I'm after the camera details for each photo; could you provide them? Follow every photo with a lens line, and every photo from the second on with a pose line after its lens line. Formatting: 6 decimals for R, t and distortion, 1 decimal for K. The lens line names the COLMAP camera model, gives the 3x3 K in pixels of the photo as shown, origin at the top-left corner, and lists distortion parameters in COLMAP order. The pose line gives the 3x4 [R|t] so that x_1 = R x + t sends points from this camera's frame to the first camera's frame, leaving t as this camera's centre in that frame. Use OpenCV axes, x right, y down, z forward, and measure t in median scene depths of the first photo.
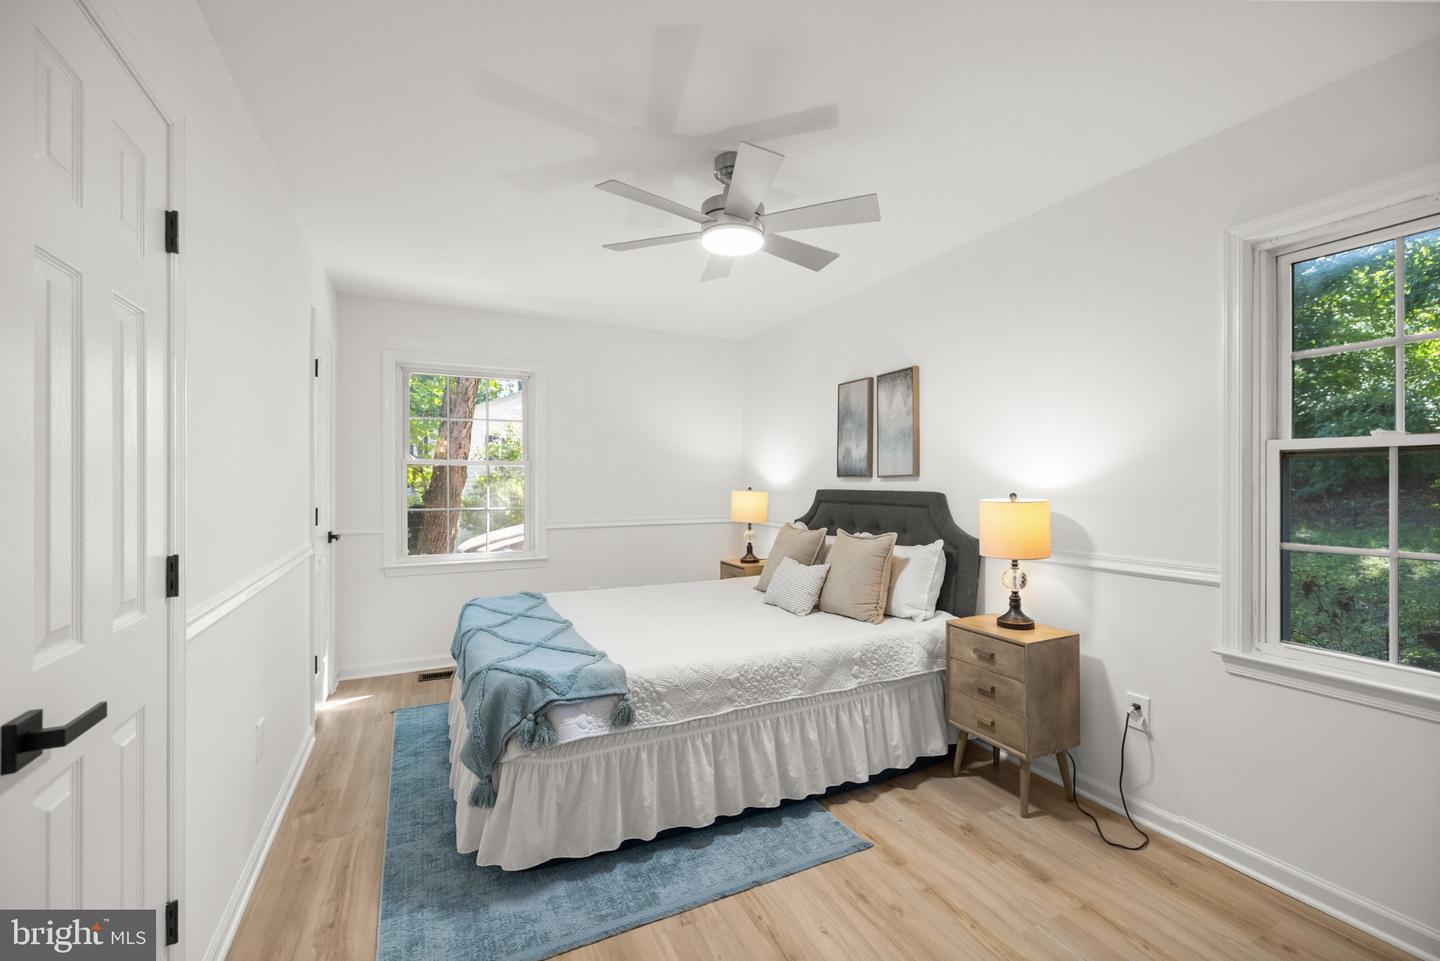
lens RADIAL K [[611.8, 0, 722.7], [0, 611.8, 488.3], [0, 0, 1]] dist [-0.001310, -0.000584]
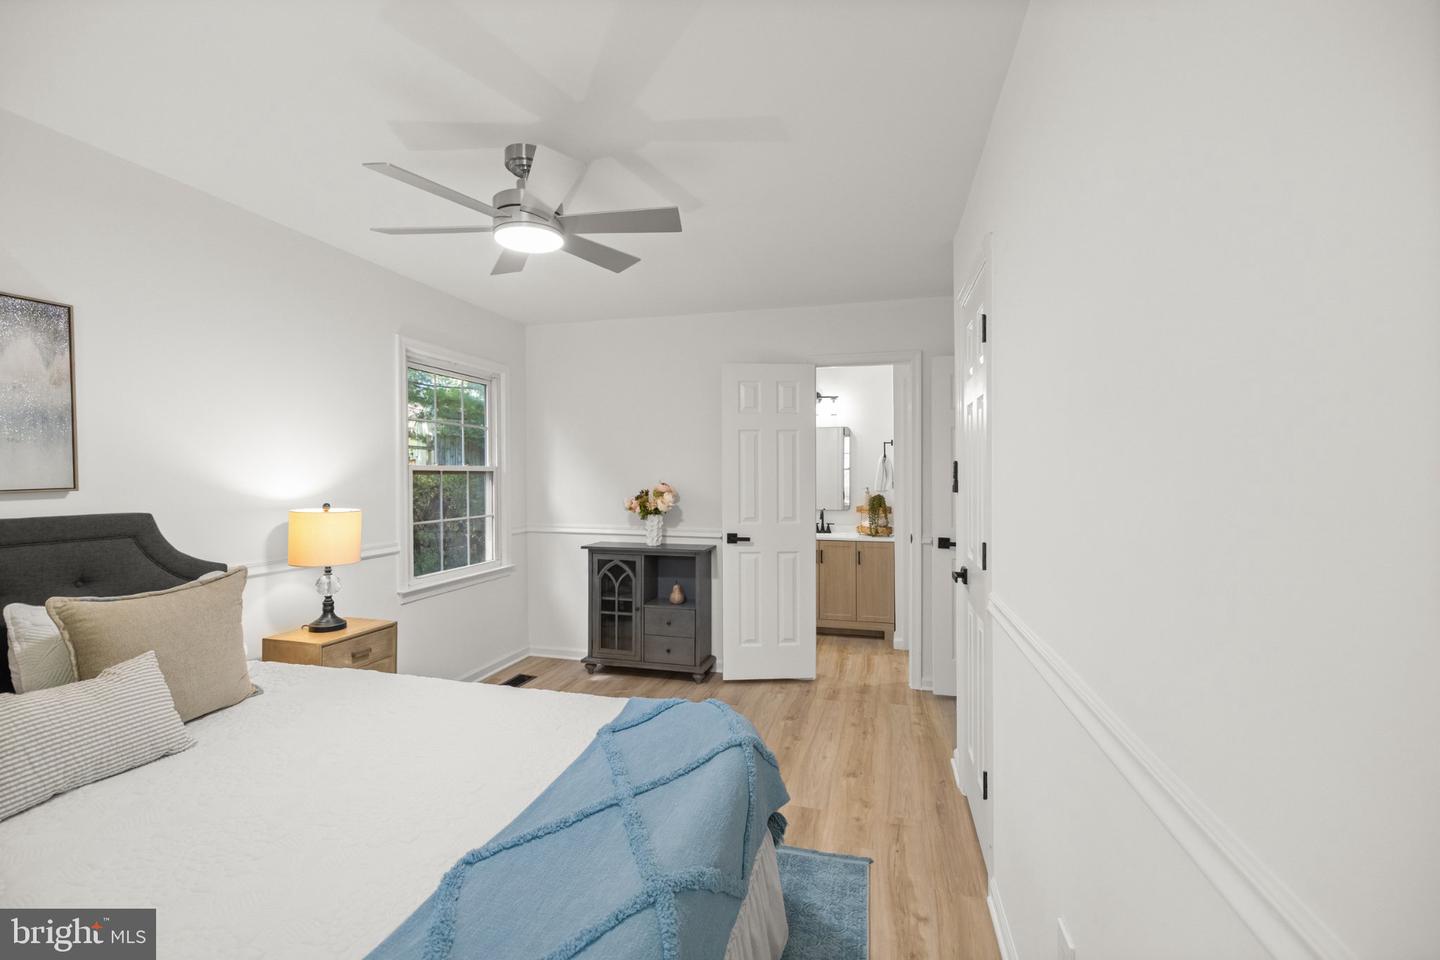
lens RADIAL K [[611.8, 0, 722.7], [0, 611.8, 487.8], [0, 0, 1]] dist [-0.001310, -0.000584]
pose [[-0.757219, -0.004842, 0.653143, -0.736174], [0.013411, 0.999646, 0.022960, -0.033677], [-0.653023, 0.026145, -0.756886, 1.344571]]
